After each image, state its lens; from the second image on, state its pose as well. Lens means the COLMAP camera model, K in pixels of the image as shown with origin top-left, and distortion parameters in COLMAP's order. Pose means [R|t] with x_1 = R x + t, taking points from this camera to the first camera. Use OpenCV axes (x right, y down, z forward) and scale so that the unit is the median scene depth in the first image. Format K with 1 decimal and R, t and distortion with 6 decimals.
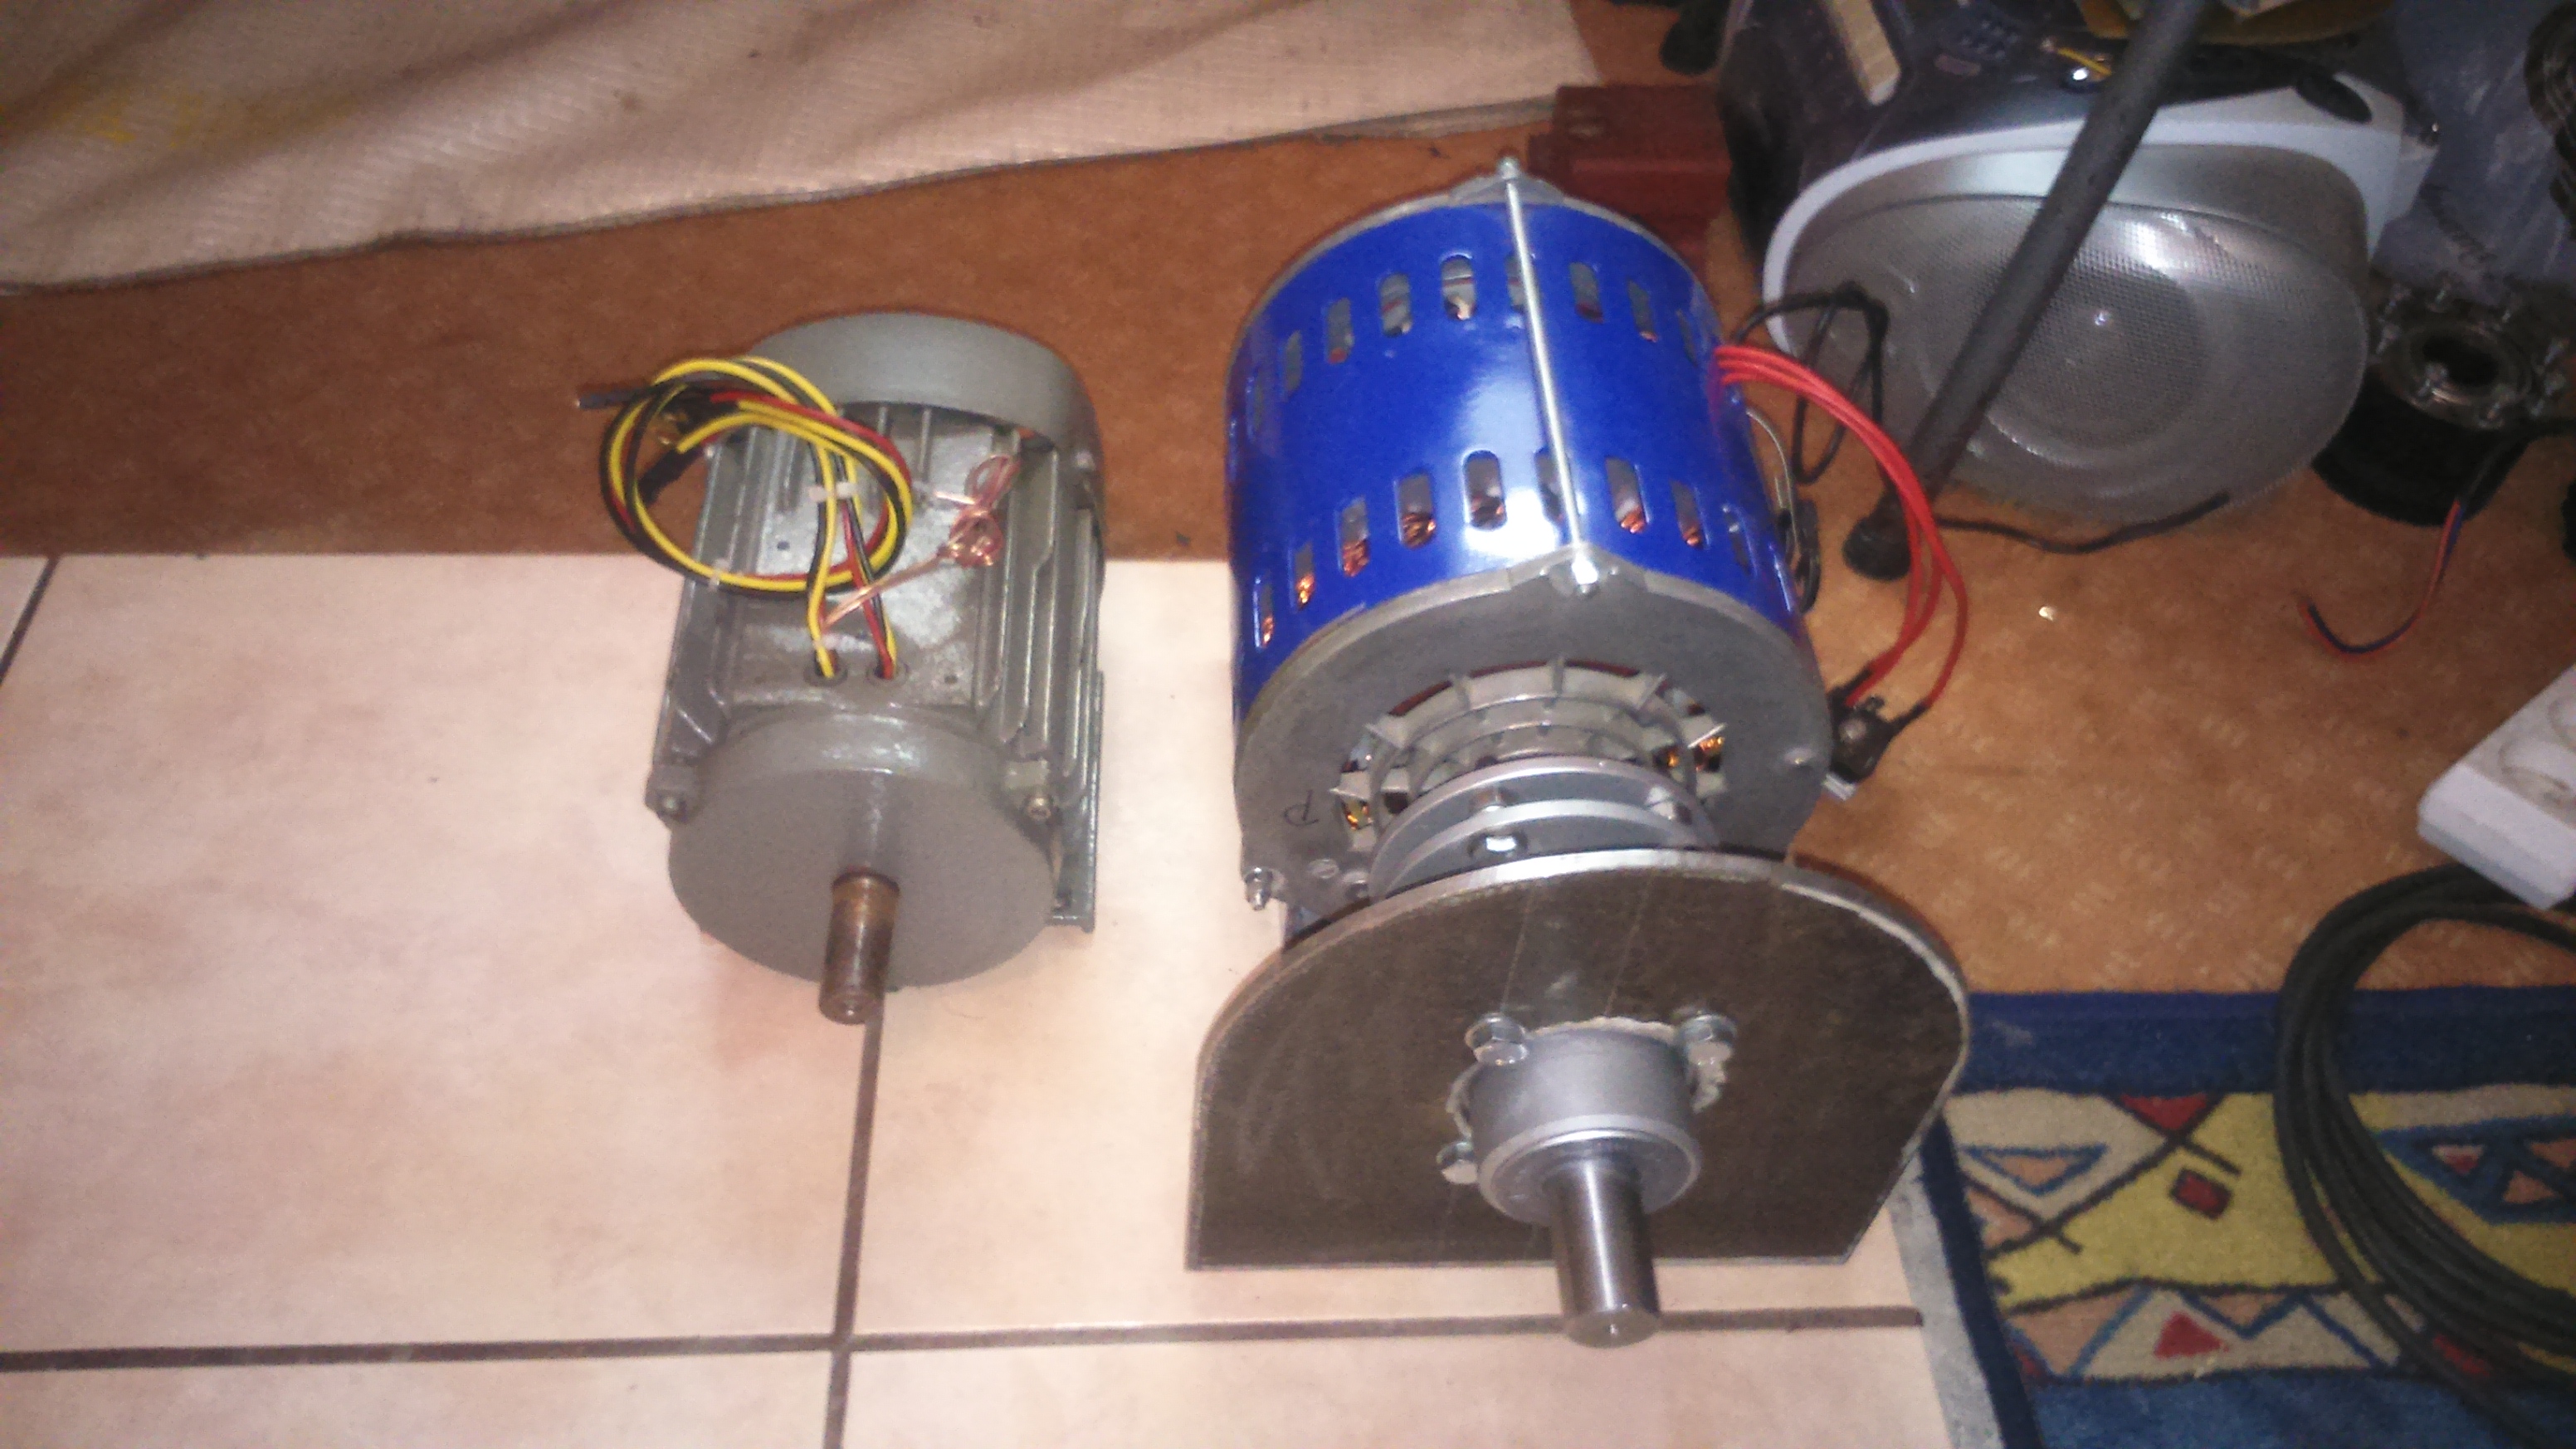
lens RADIAL K [[2069.4, 0, 1288.0], [0, 2069.4, 724.5], [0, 0, 1]] dist [0.024457, -0.074864]
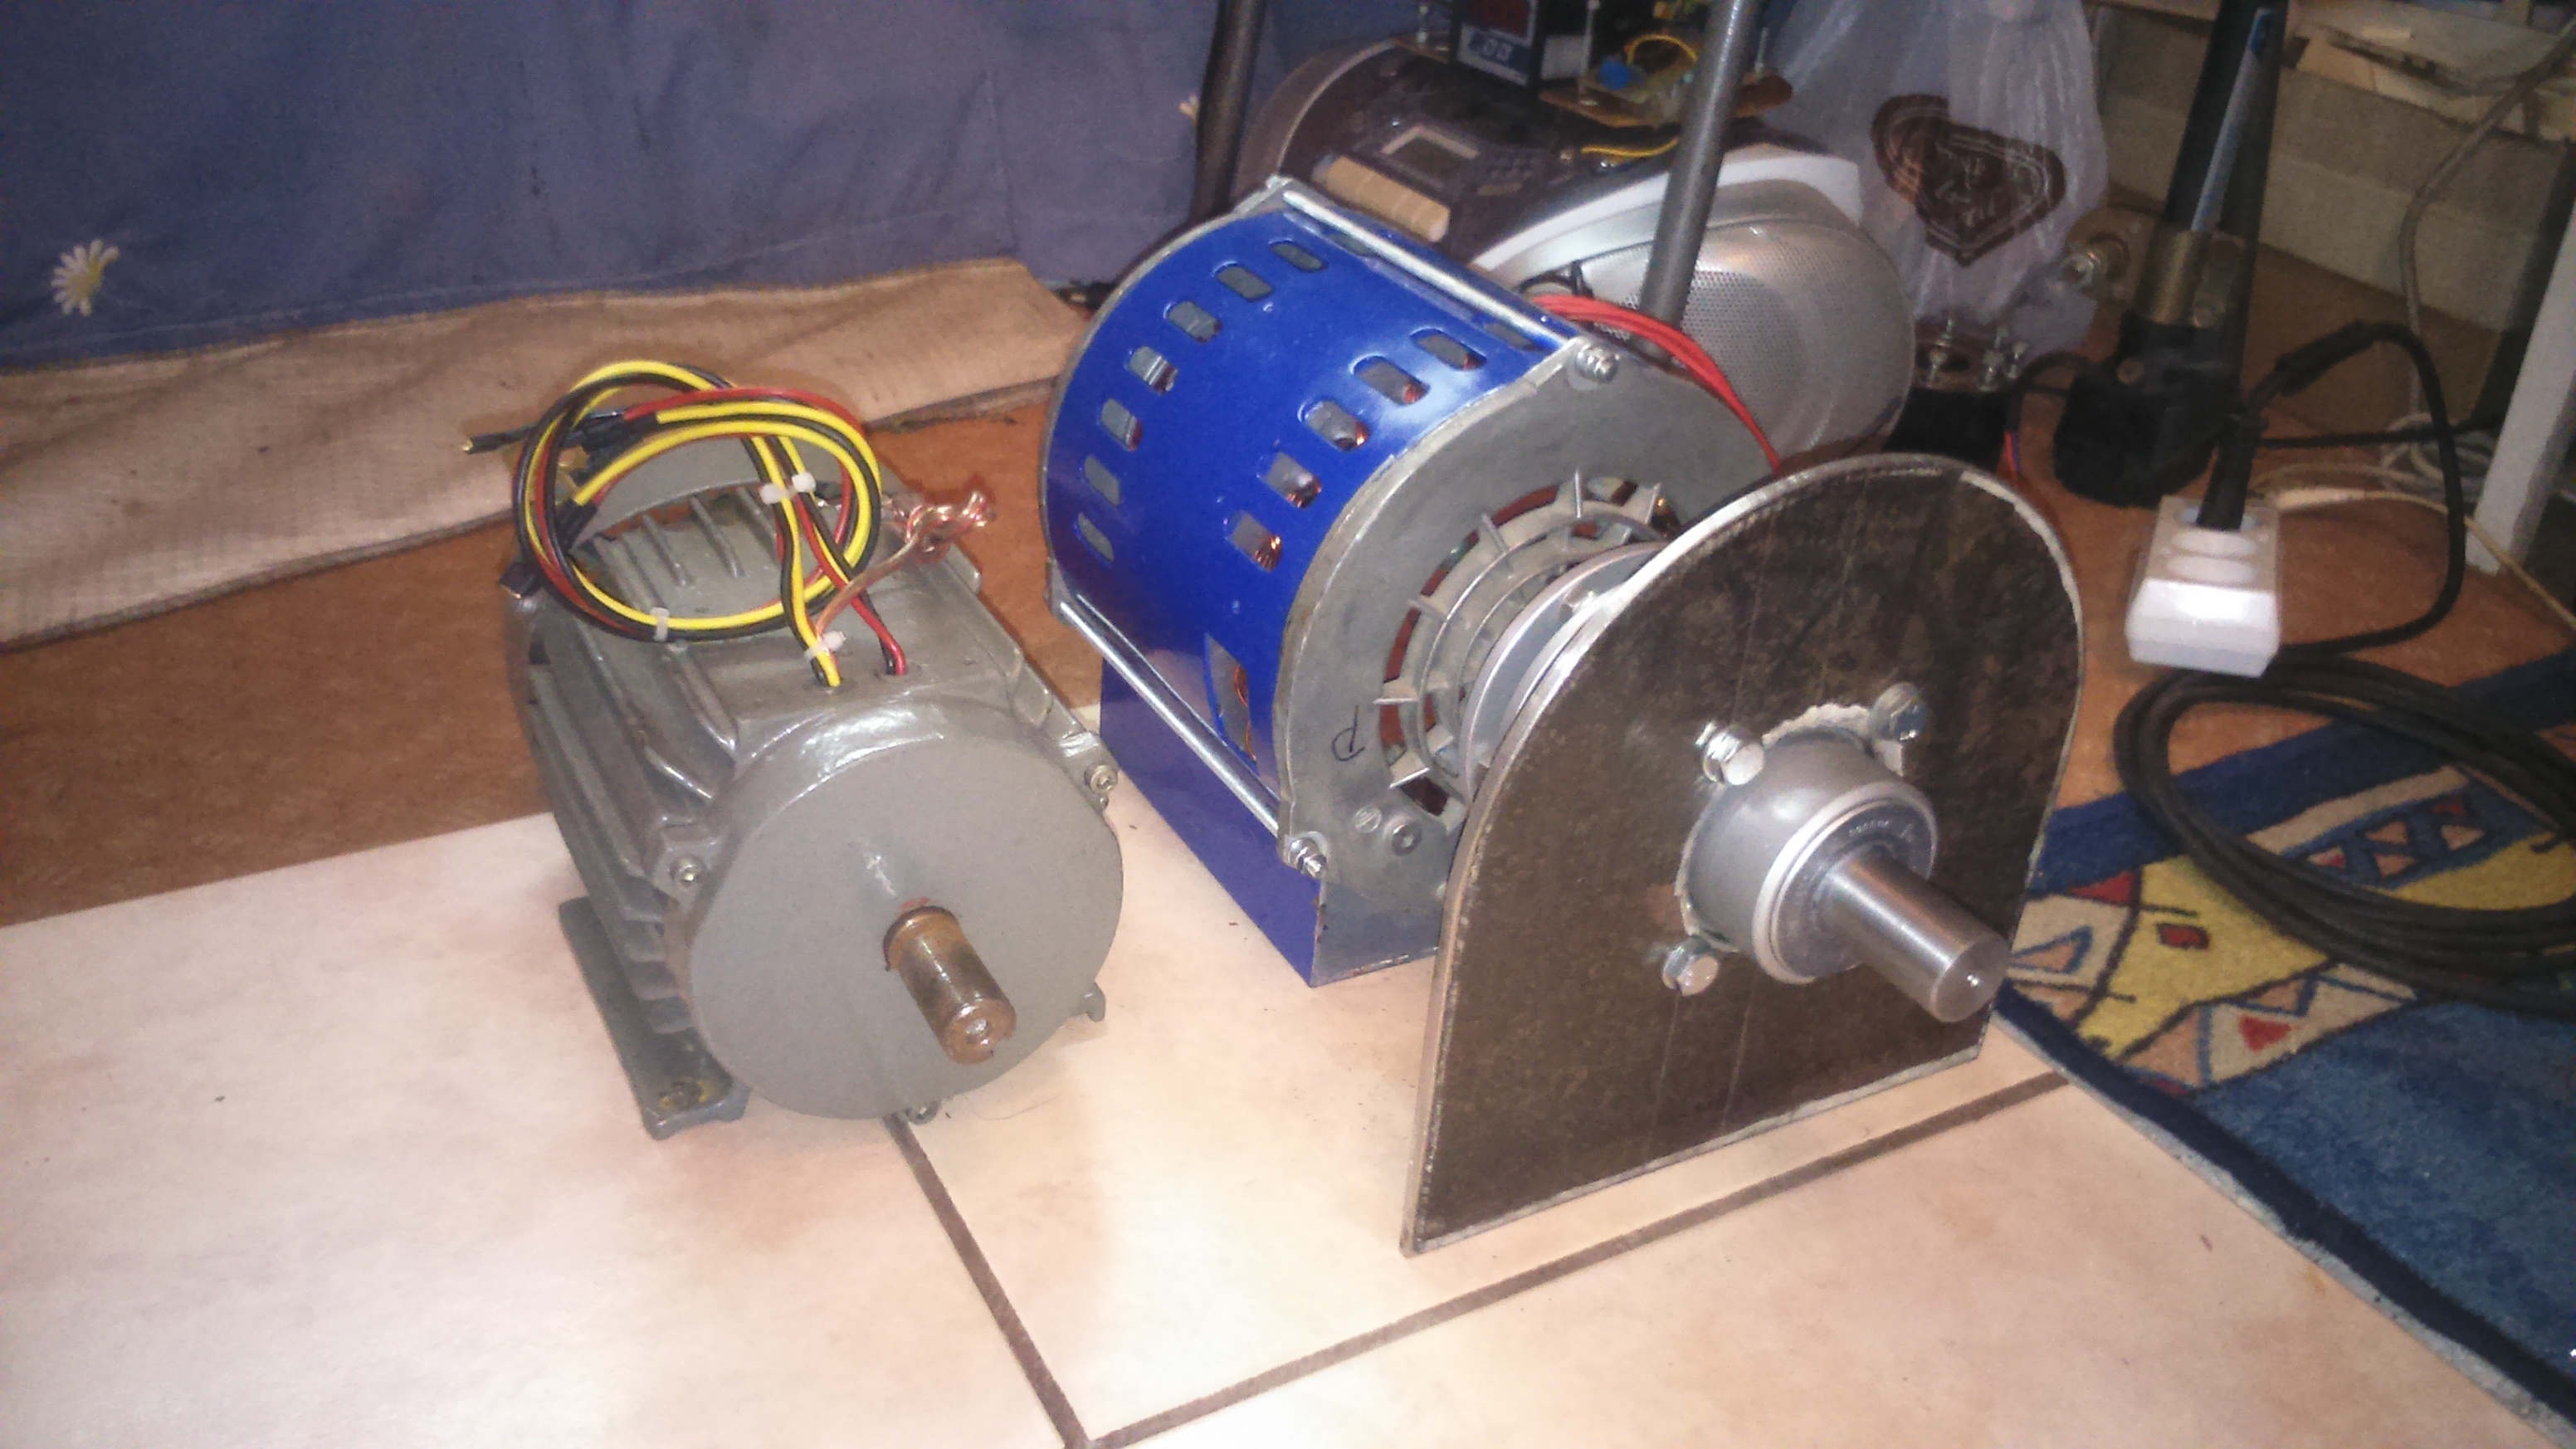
lens RADIAL K [[2051.8, 0, 1294.6], [0, 2051.8, 733.5], [0, 0, 1]] dist [0.042299, -0.115778]
pose [[0.895642, -0.221954, 0.385438, -0.349708], [0.331457, 0.910929, -0.245650, 0.244272], [-0.296584, 0.347770, 0.889434, 0.170921]]
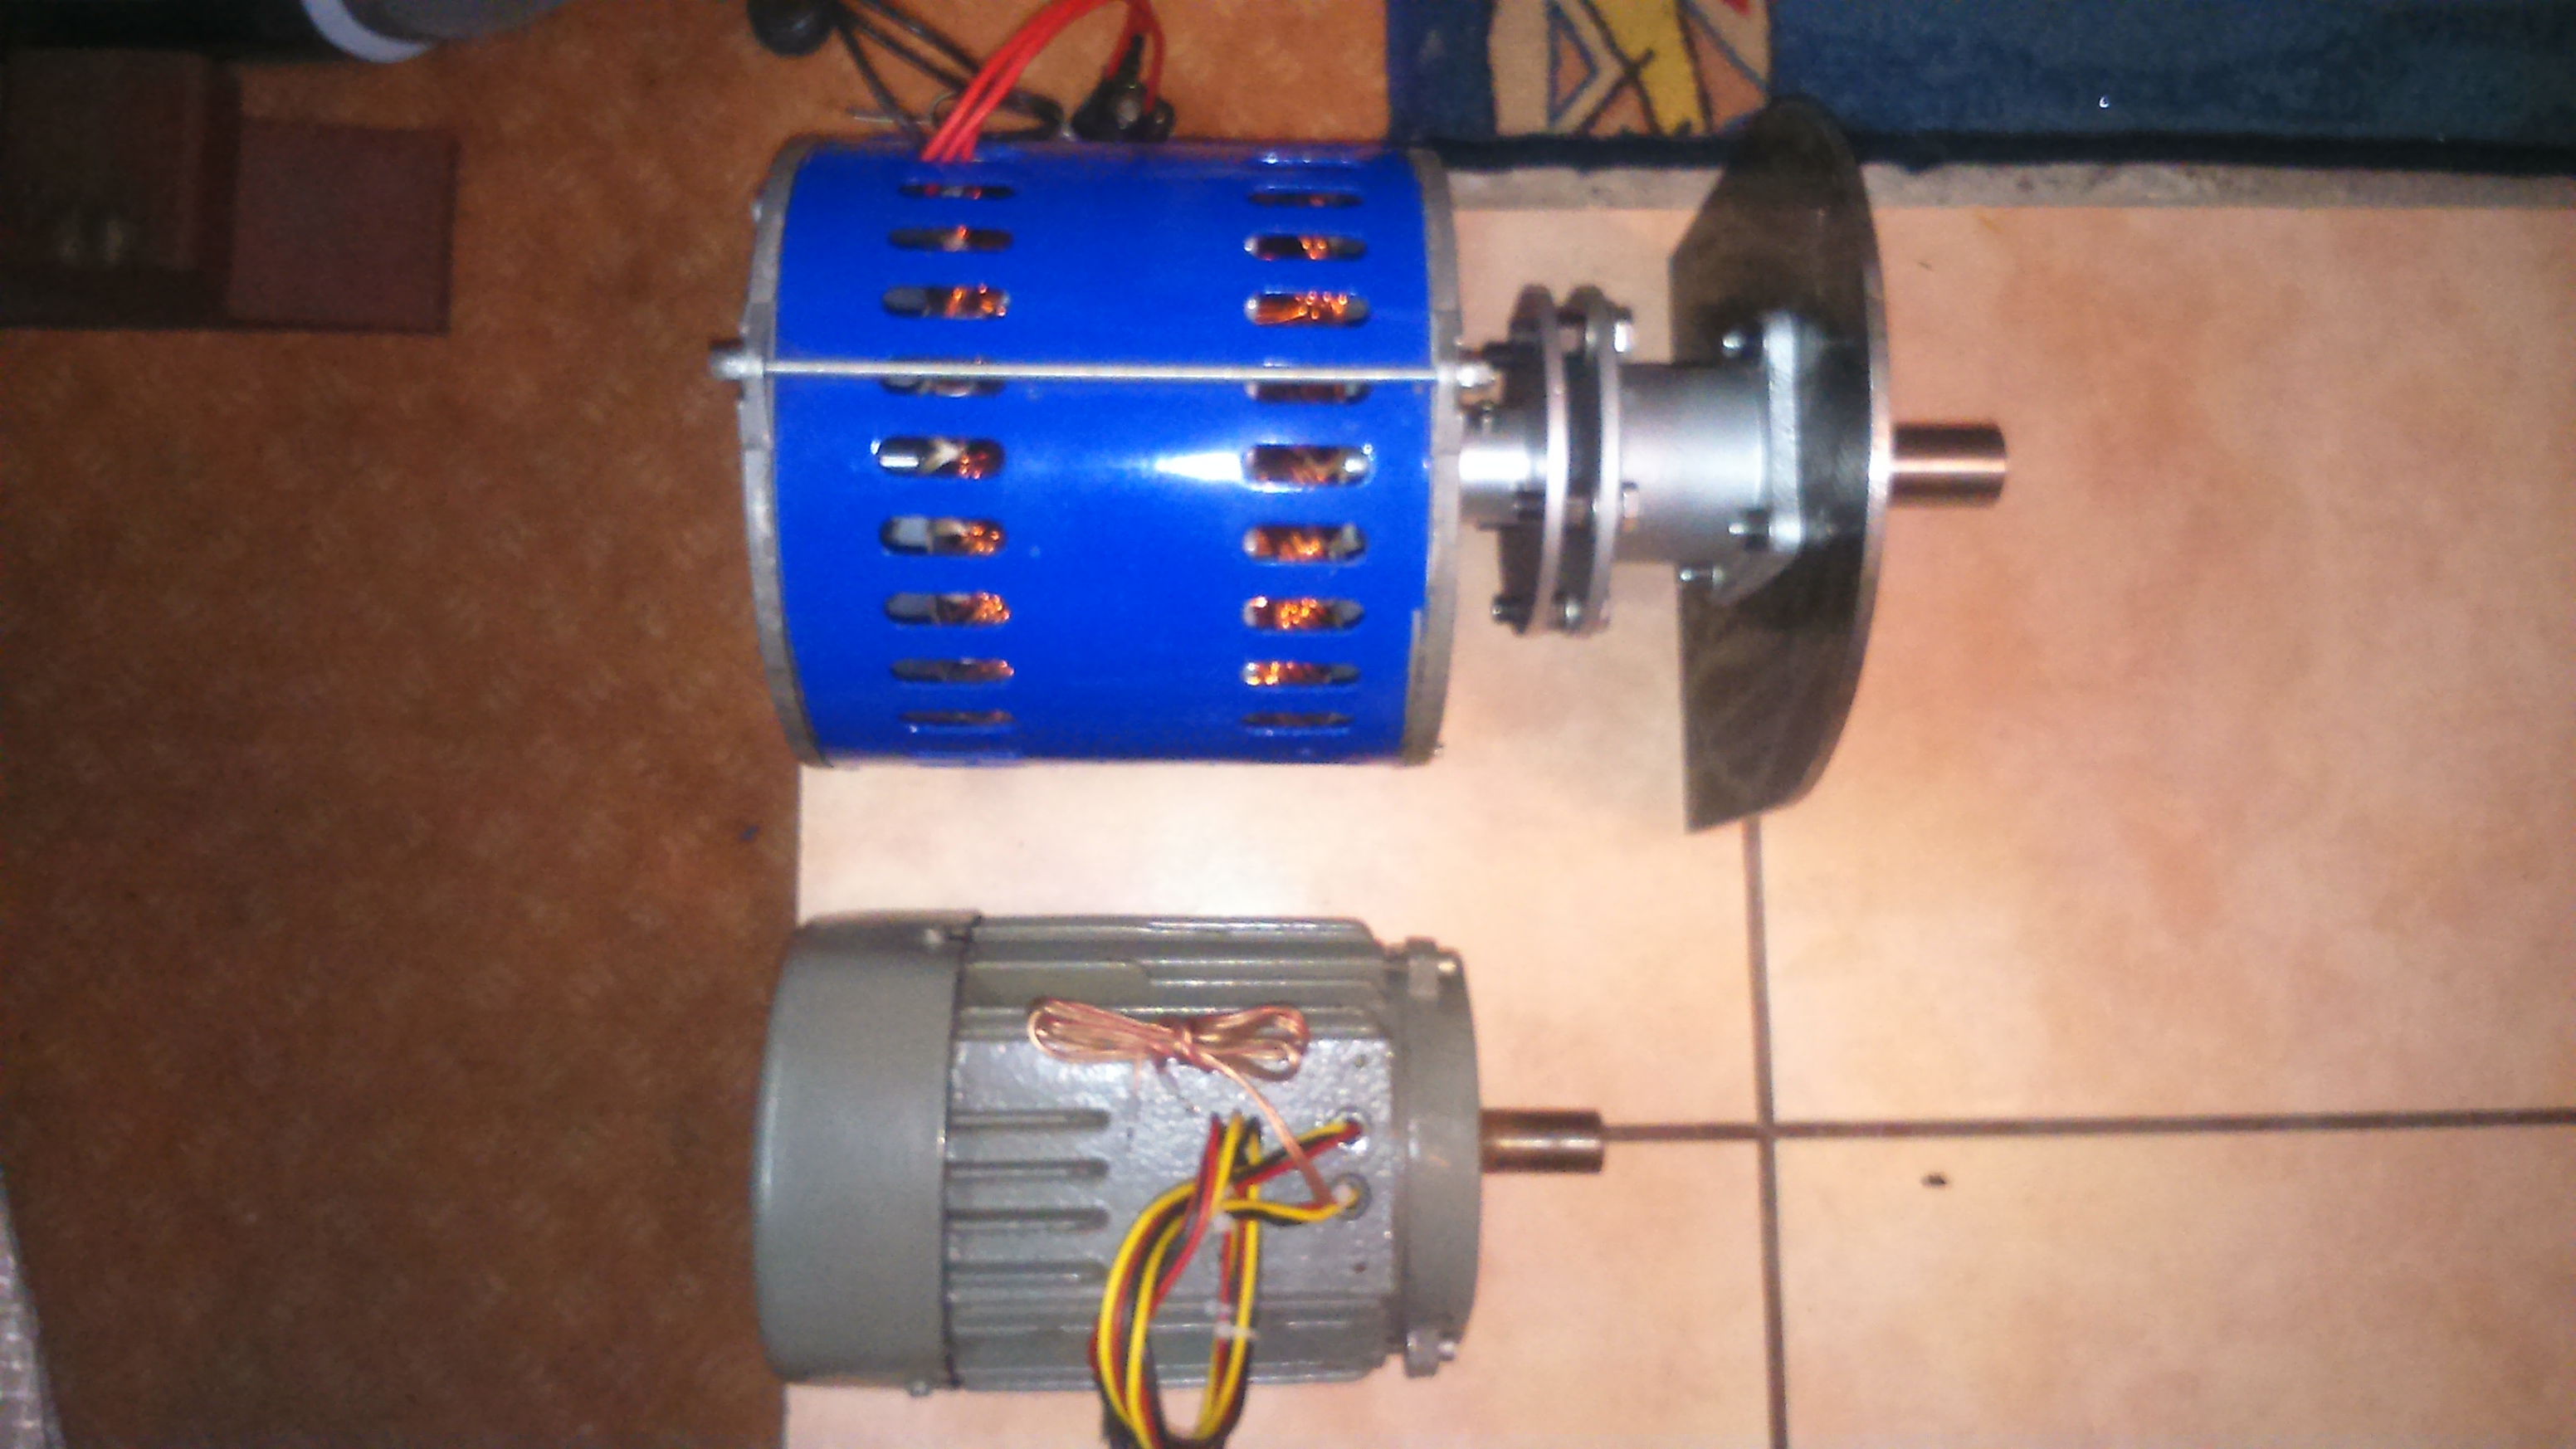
lens RADIAL K [[2051.8, 0, 1294.6], [0, 2051.8, 733.5], [0, 0, 1]] dist [0.042299, -0.115778]
pose [[0.034082, -0.997549, 0.061110, -0.067386], [0.724359, 0.066784, 0.686181, -0.634900], [-0.688580, 0.020879, 0.724860, 0.319885]]
